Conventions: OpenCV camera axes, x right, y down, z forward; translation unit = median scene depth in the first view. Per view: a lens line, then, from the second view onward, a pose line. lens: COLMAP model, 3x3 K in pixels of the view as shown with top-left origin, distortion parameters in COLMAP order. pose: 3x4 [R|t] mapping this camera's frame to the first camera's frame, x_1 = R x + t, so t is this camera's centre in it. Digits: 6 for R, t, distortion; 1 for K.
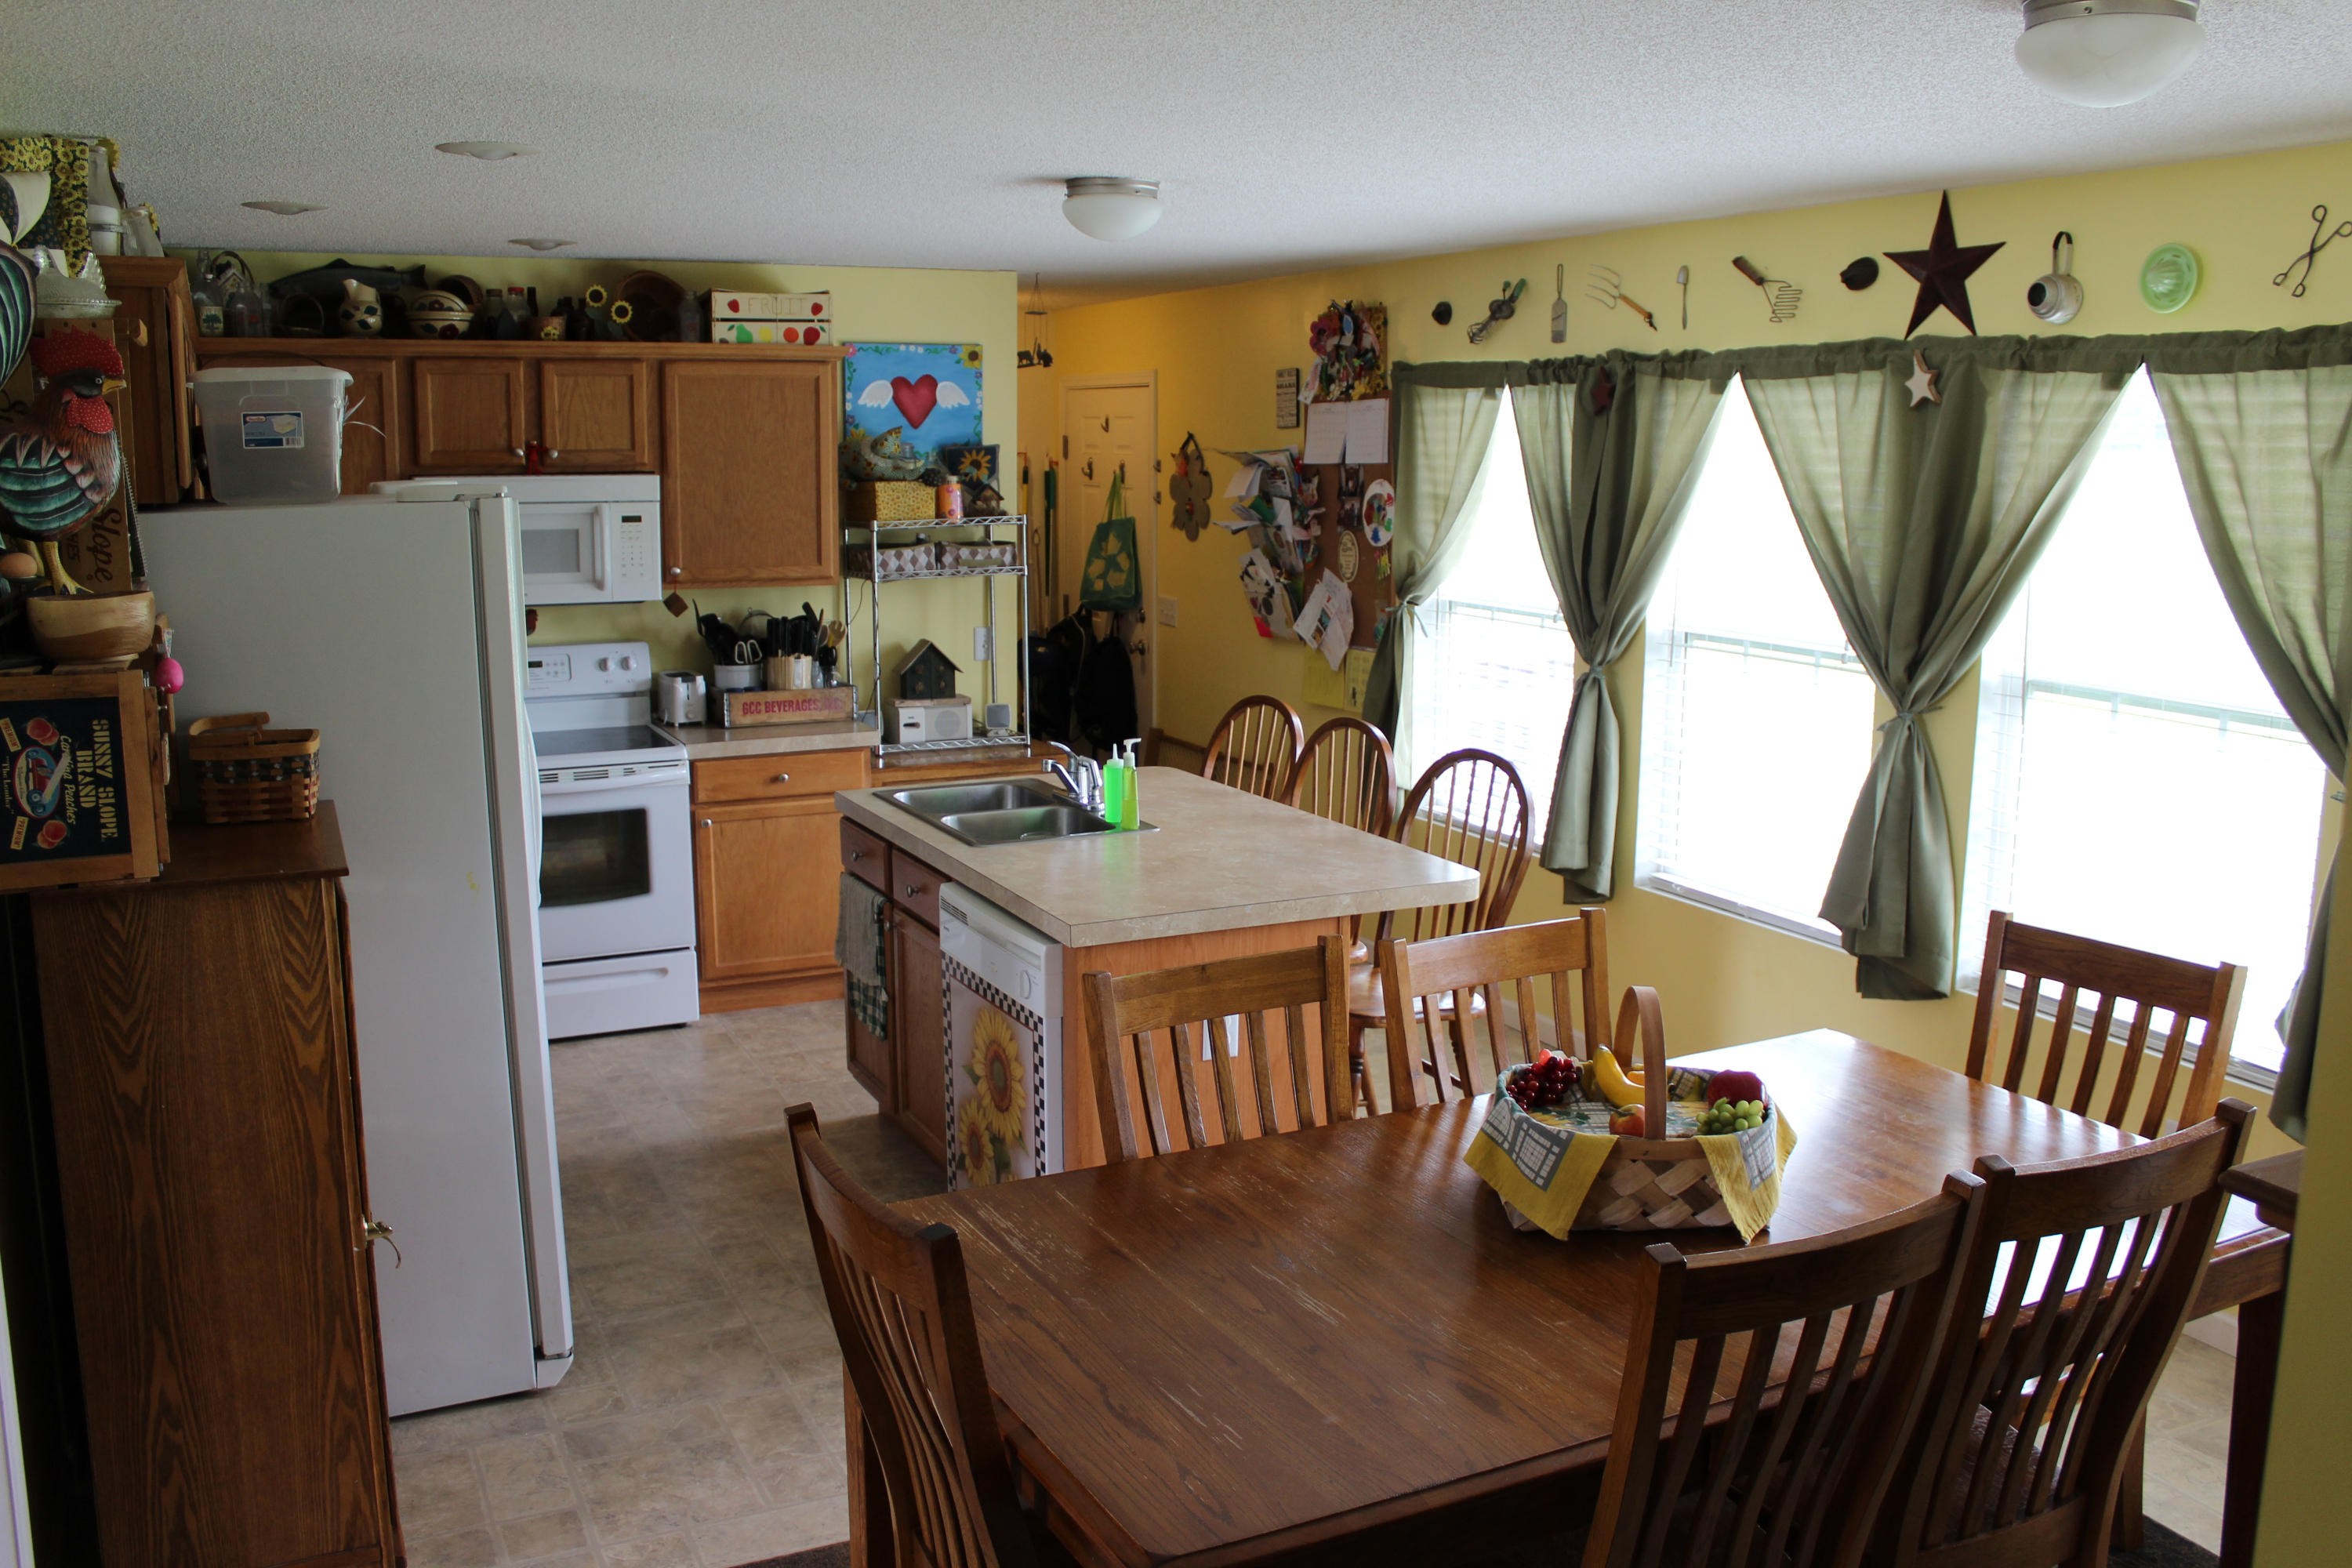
lens RADIAL K [[1975.7, 0, 1176.0], [0, 1975.7, 784.0], [0, 0, 1]] dist [-0.145303, 0.140503]
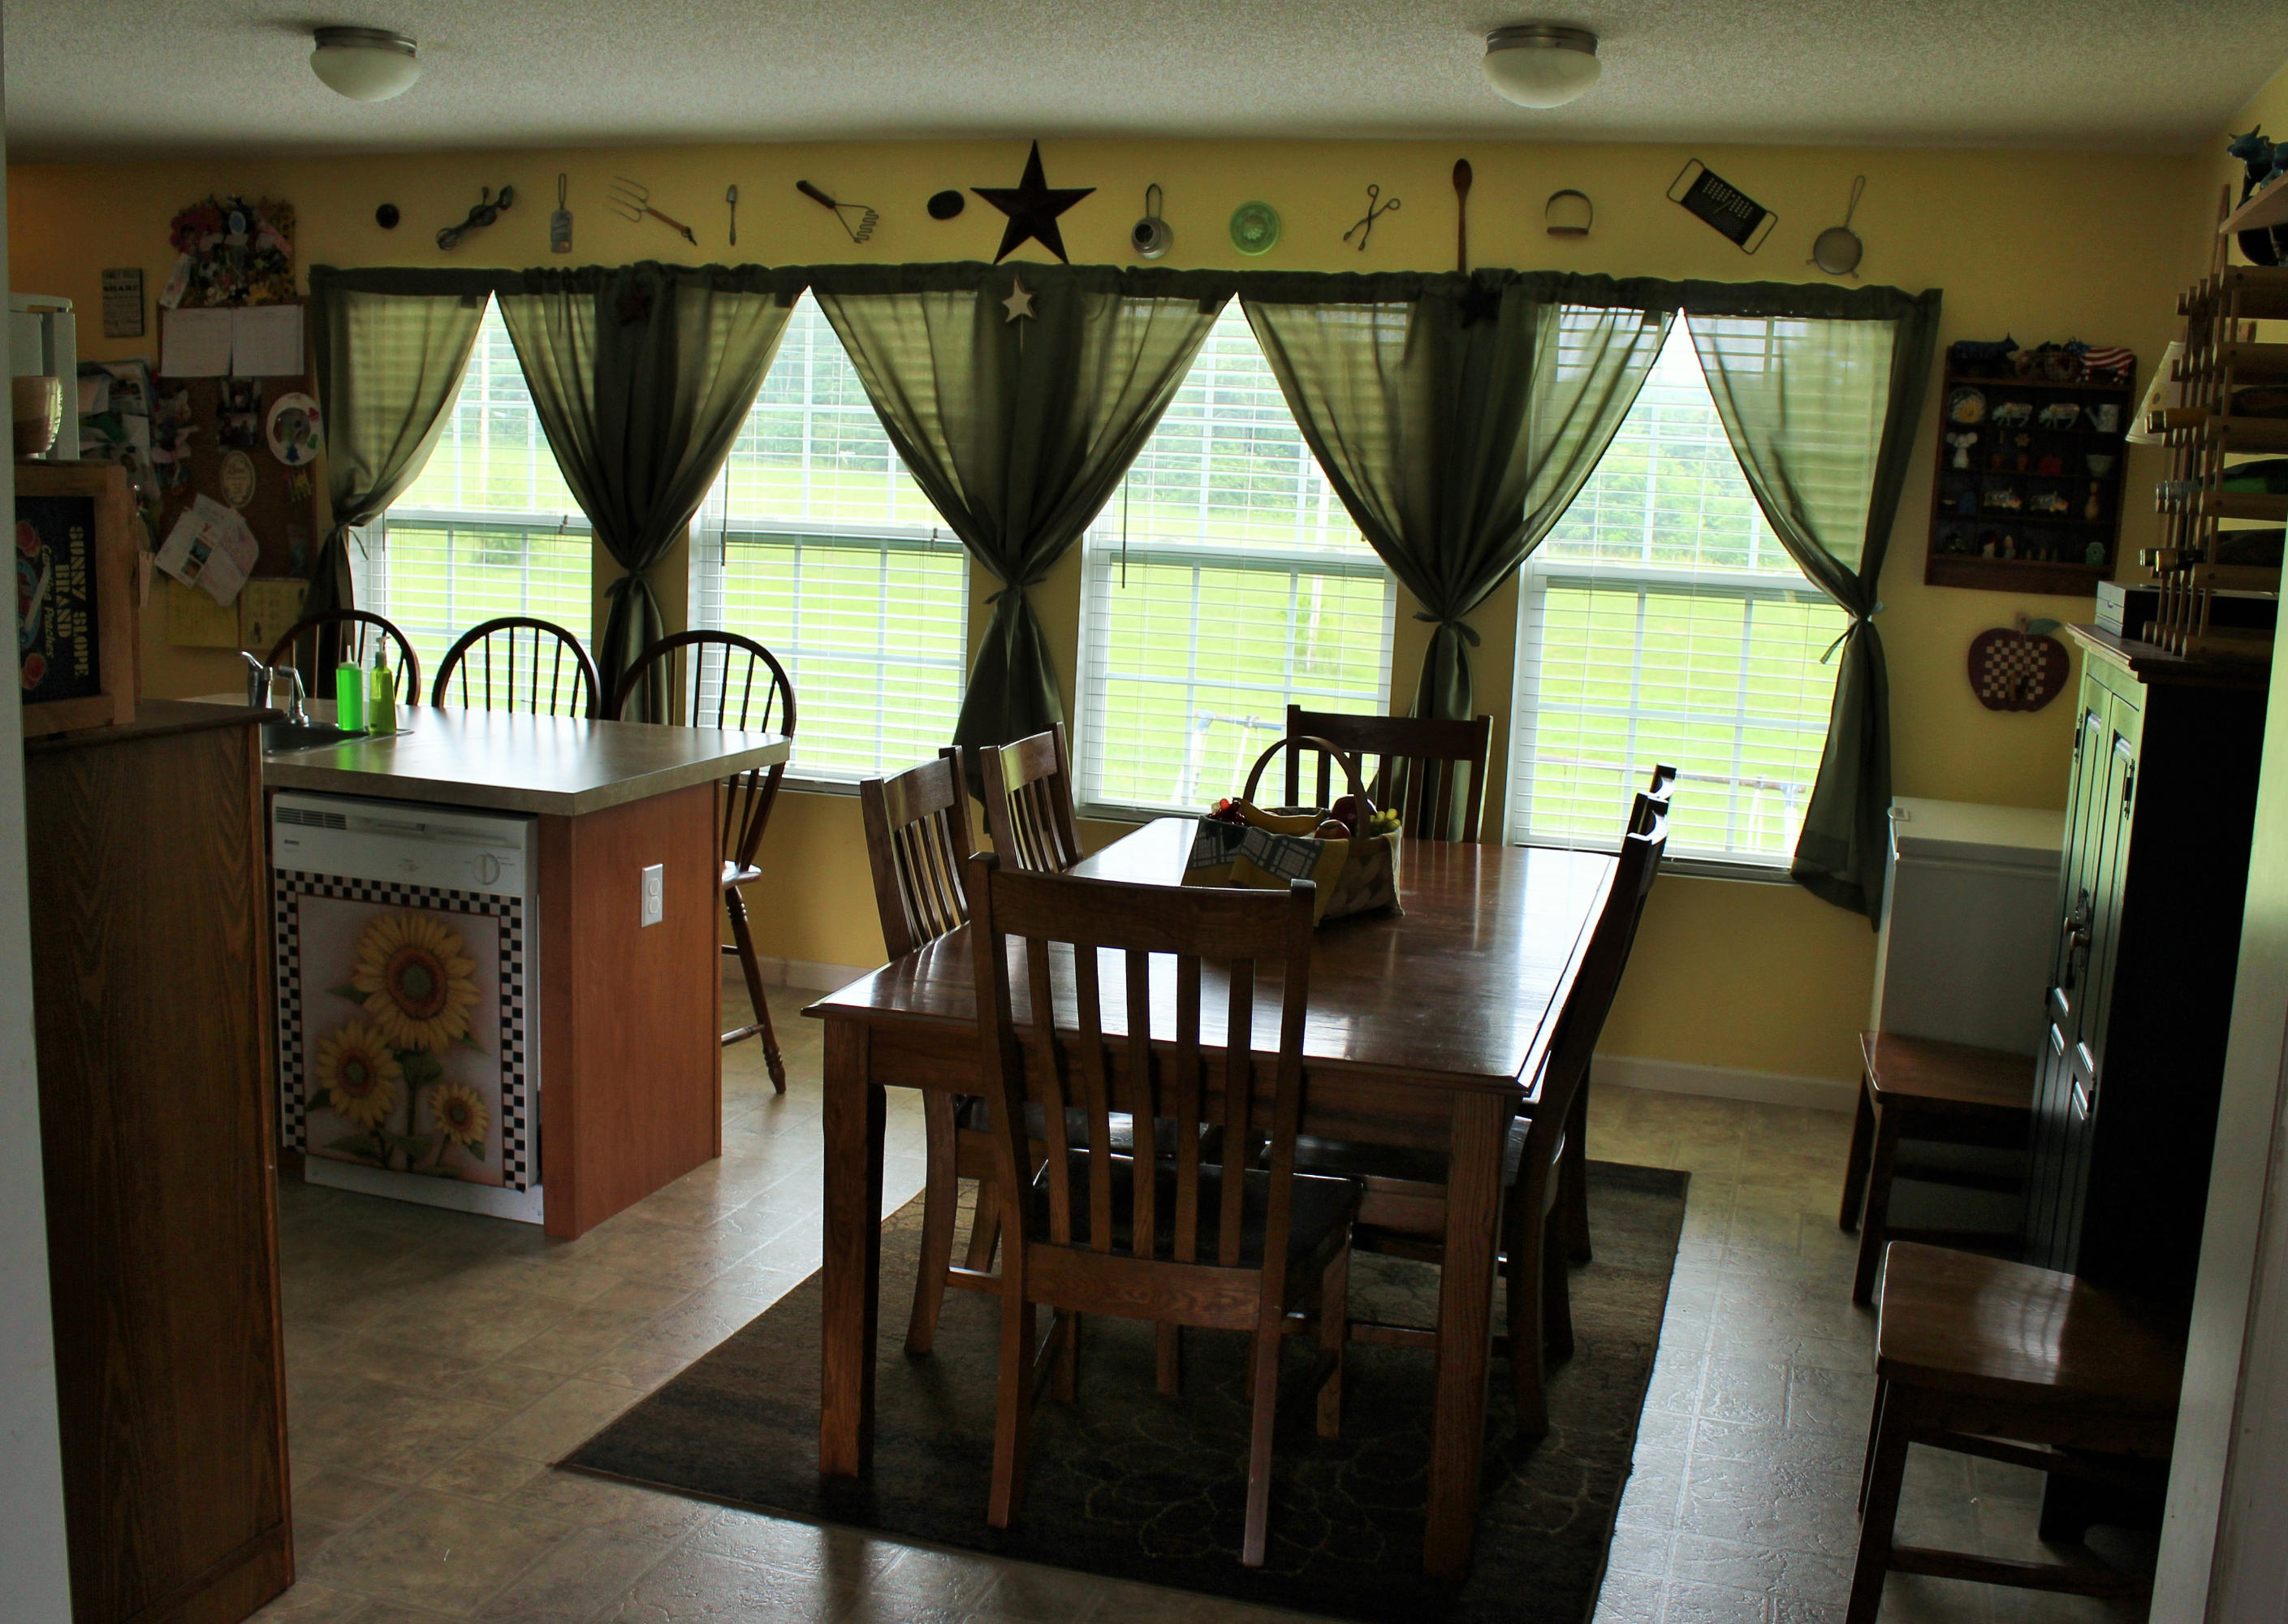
lens RADIAL K [[2145.5, 0, 1144.0], [0, 2145.5, 812.0], [0, 0, 1]] dist [-0.158990, 0.152013]
pose [[0.705505, -0.093044, 0.702571, -0.439595], [0.086442, 0.995240, 0.045000, 0.042971], [-0.703414, 0.028984, 0.710189, 0.036901]]
